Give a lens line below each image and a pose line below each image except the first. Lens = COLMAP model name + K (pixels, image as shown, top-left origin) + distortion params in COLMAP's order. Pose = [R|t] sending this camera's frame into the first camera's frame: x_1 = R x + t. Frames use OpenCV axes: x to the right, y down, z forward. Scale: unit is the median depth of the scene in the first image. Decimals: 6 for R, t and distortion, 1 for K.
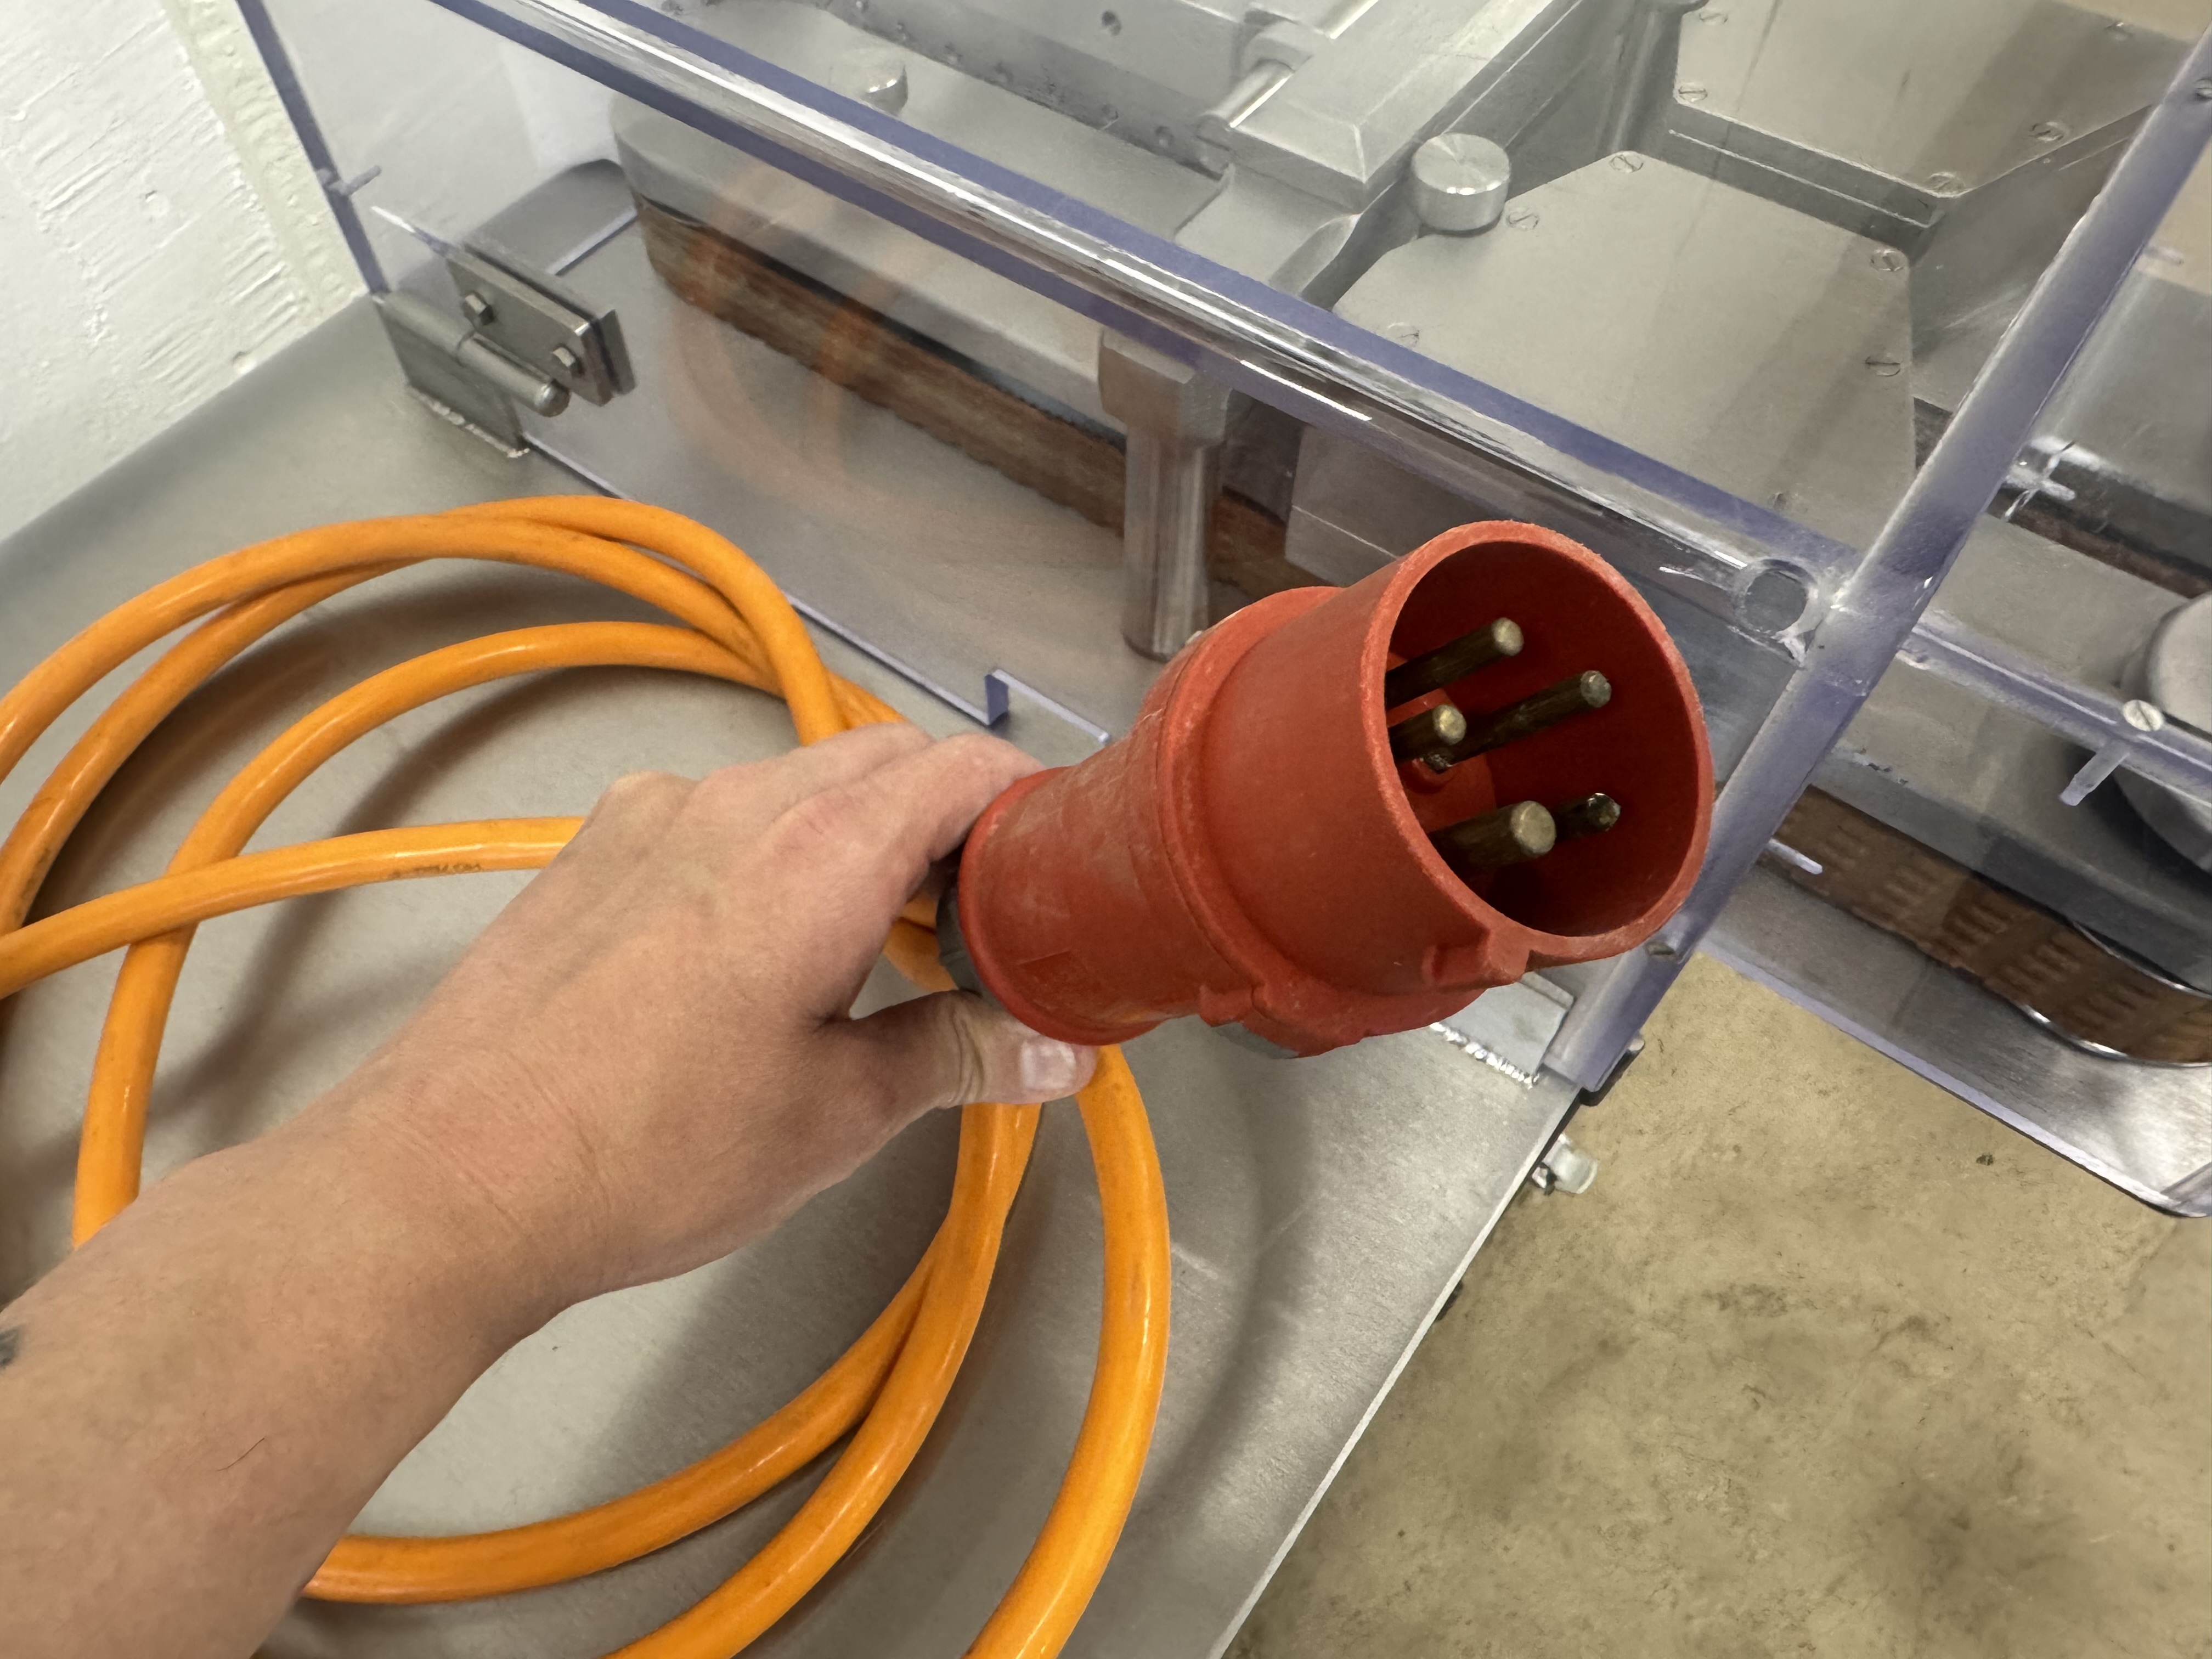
lens RADIAL K [[1592.1, 0, 1098.6], [0, 1592.1, 831.7], [0, 0, 1]] dist [-0.003345, -0.008025]
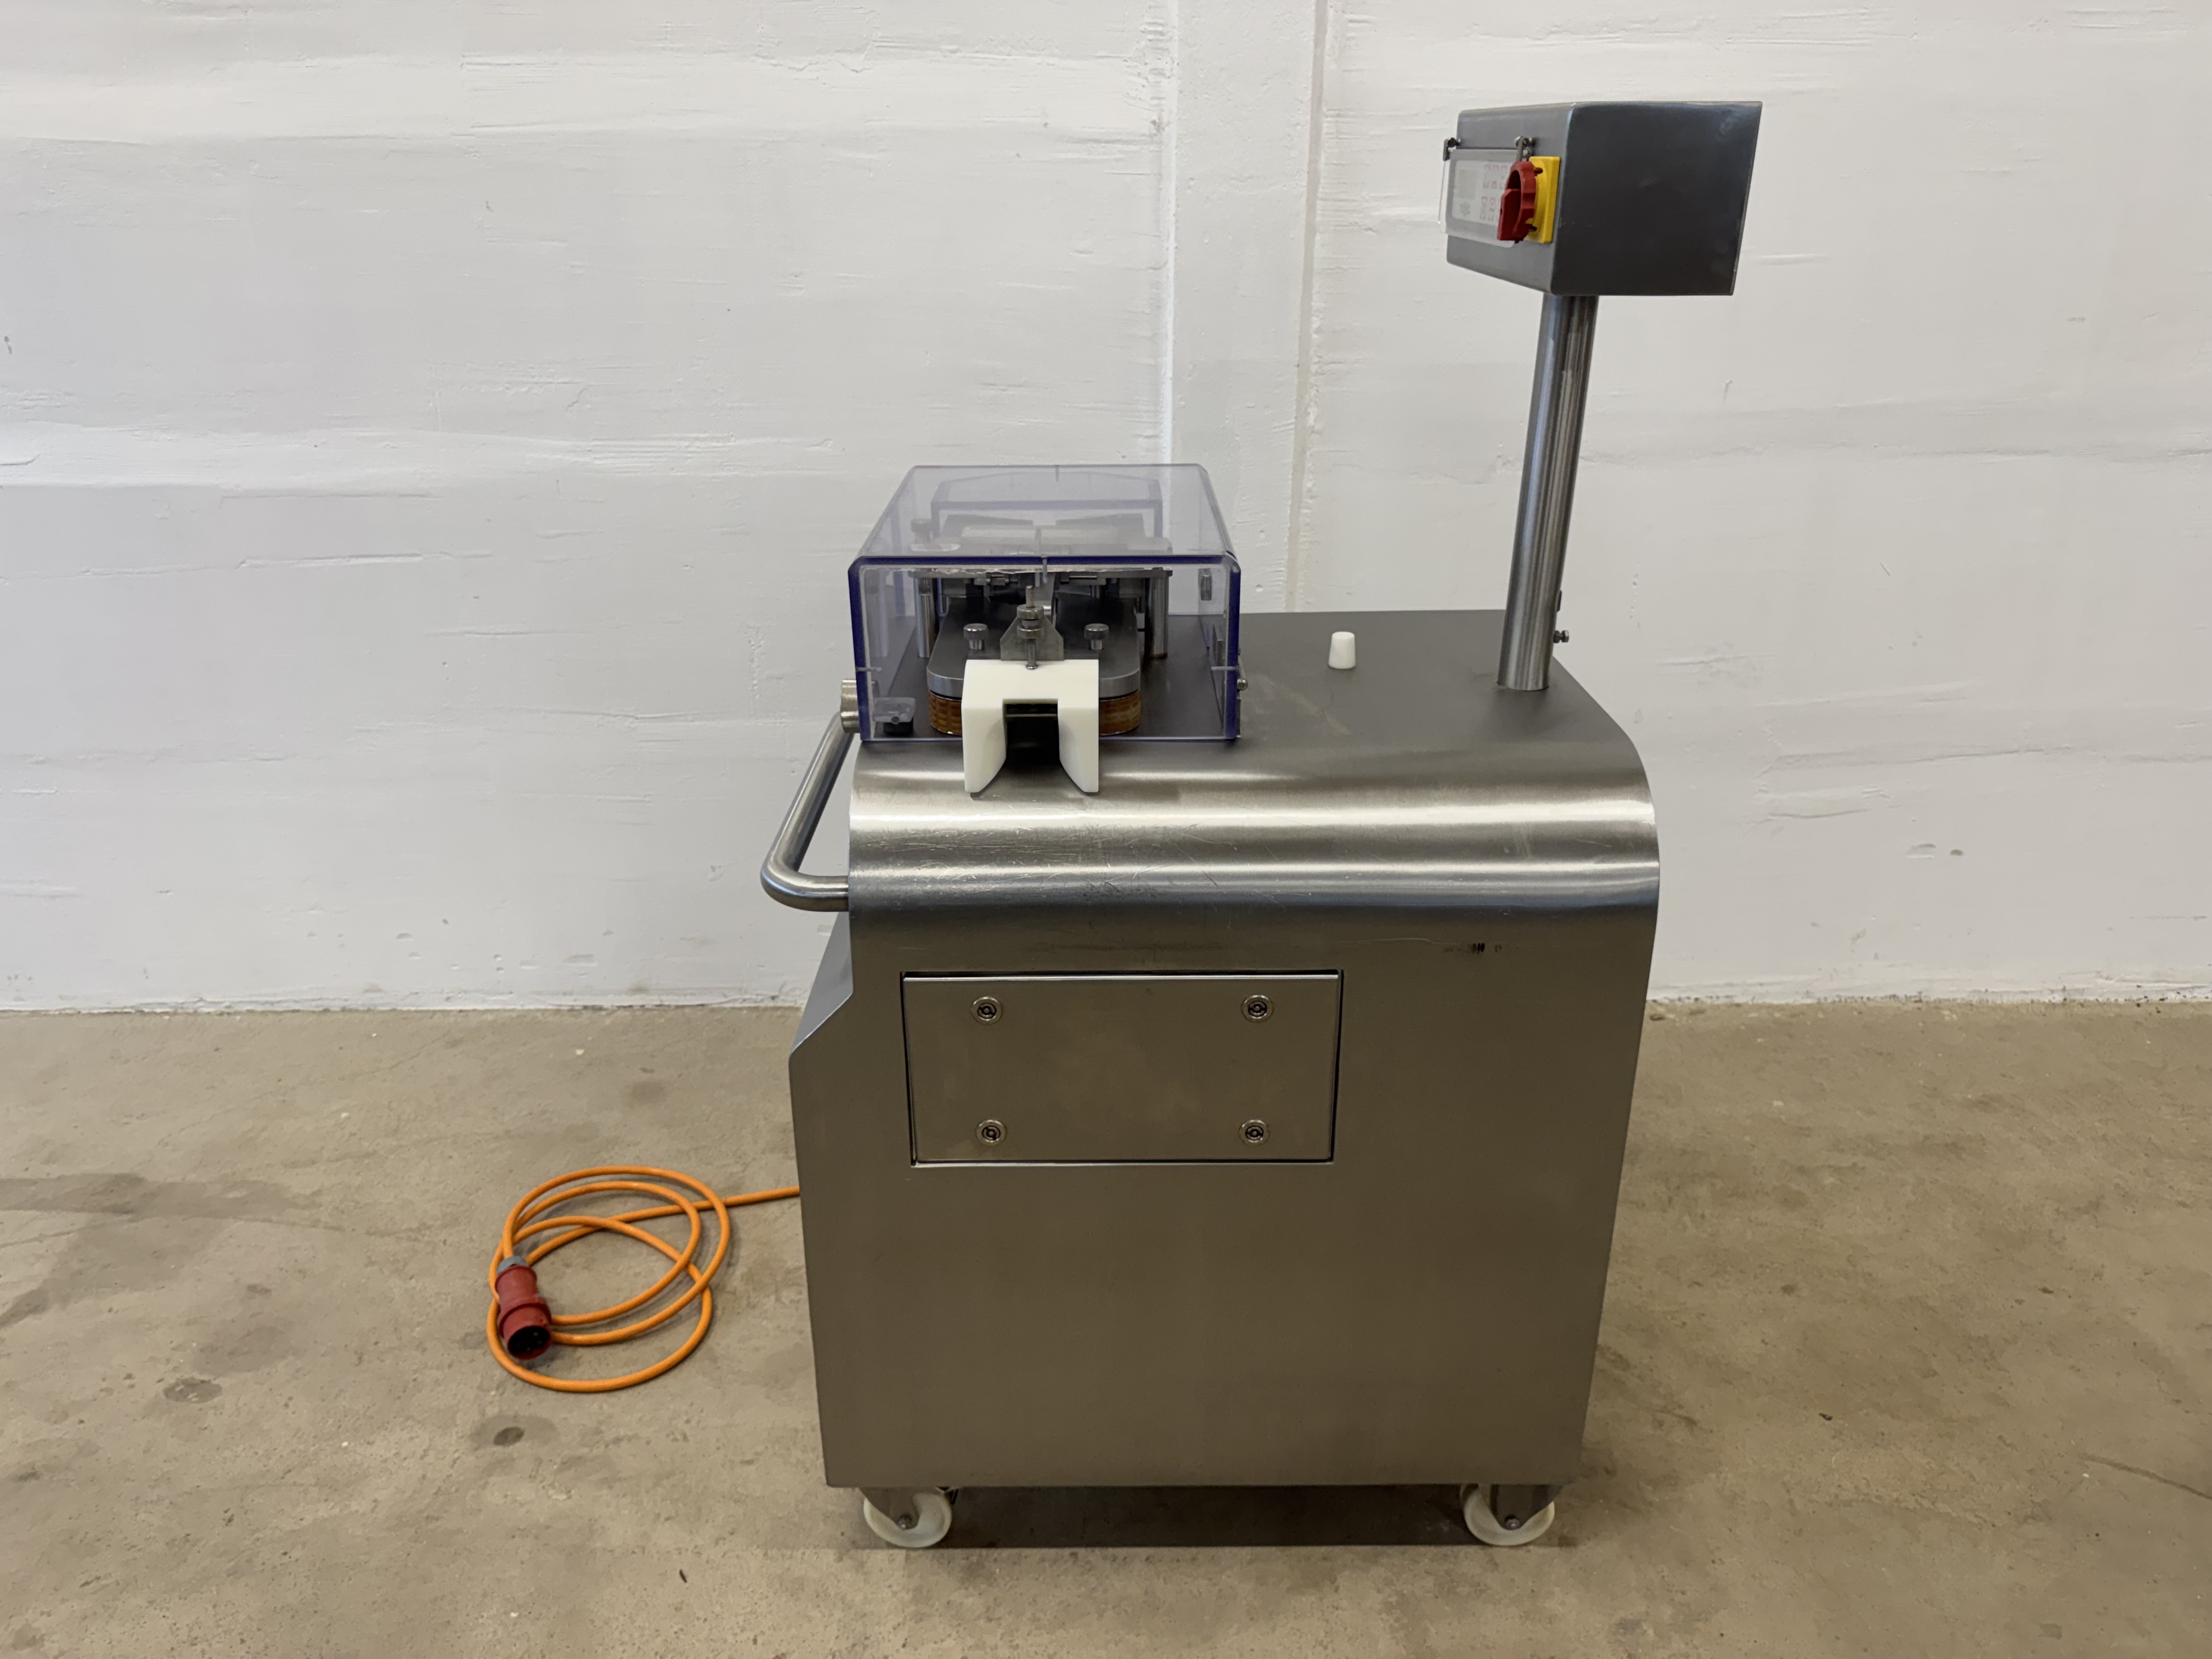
lens RADIAL K [[1592.1, 0, 1104.9], [0, 1592.1, 837.7], [0, 0, 1]] dist [-0.003345, -0.008025]
pose [[0.605158, 0.312275, -0.732303, 1.114648], [-0.665581, 0.703145, -0.250180, 0.670236], [0.436790, 0.638805, 0.633358, -0.577383]]
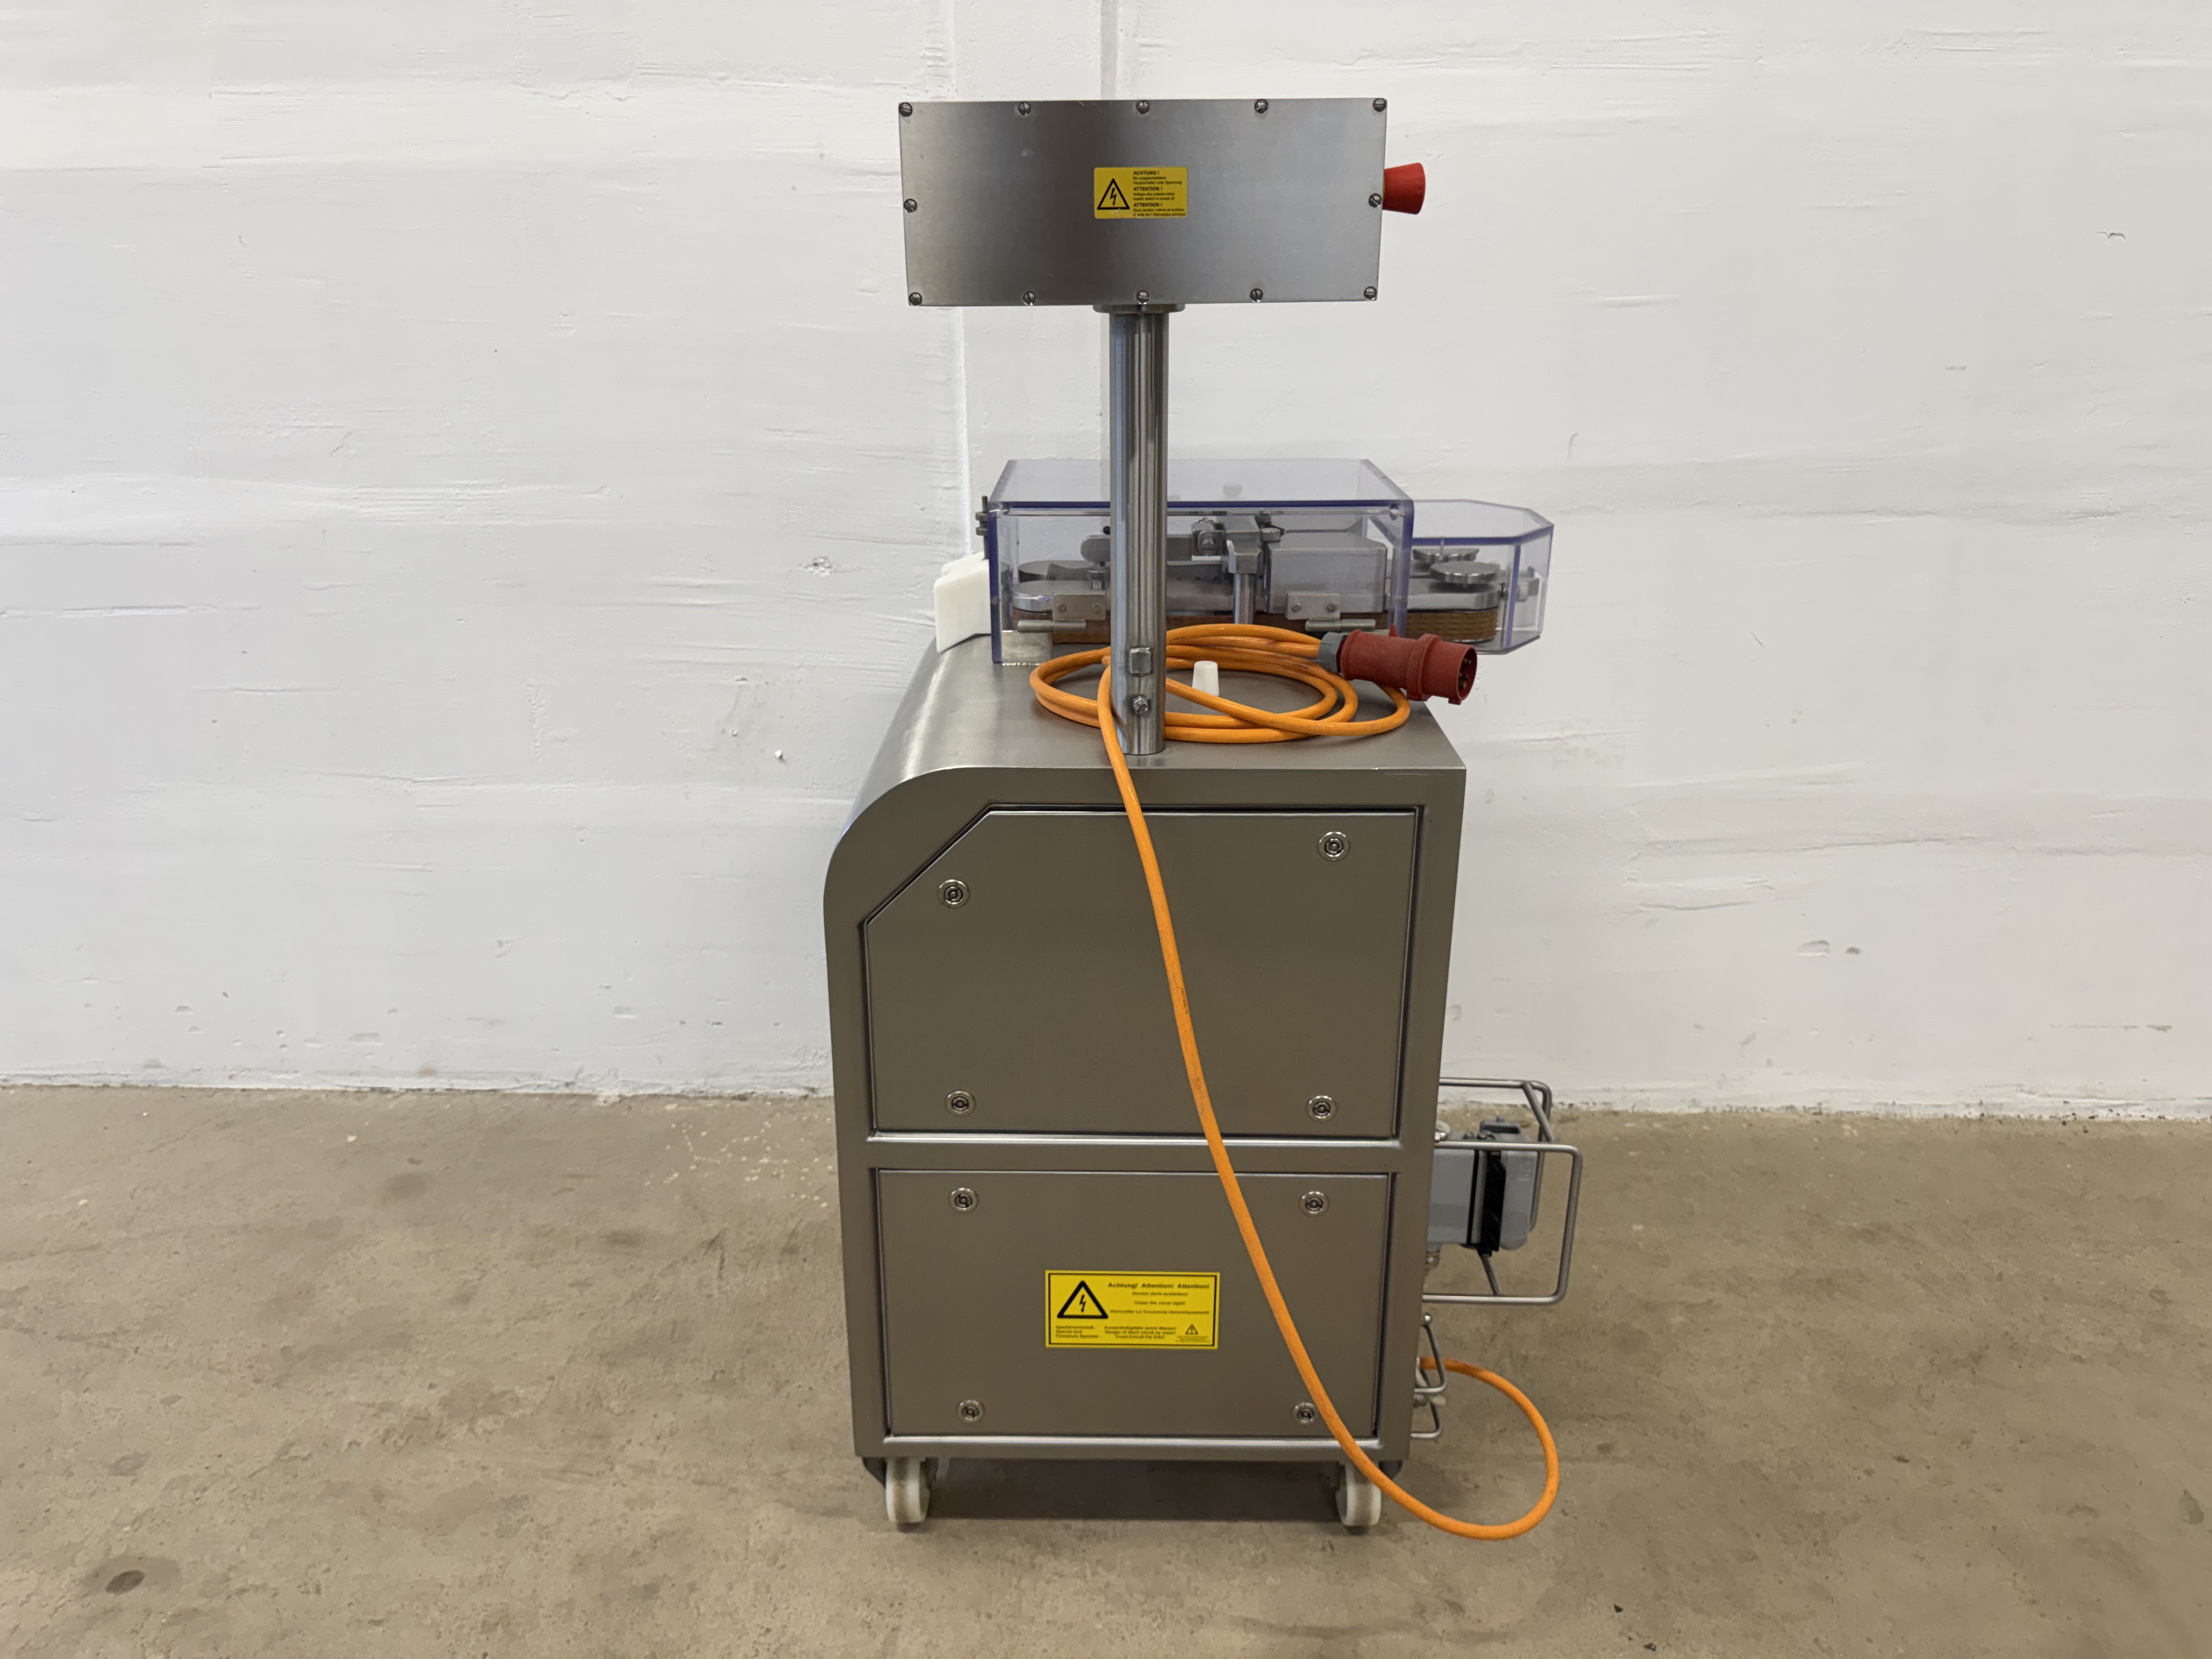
lens RADIAL K [[1592.1, 0, 1108.7], [0, 1592.1, 831.7], [0, 0, 1]] dist [-0.003345, -0.008025]
pose [[0.575316, 0.287220, -0.765843, 1.173251], [-0.685376, 0.680293, -0.259732, 0.411568], [0.446398, 0.674319, 0.588237, -0.353185]]
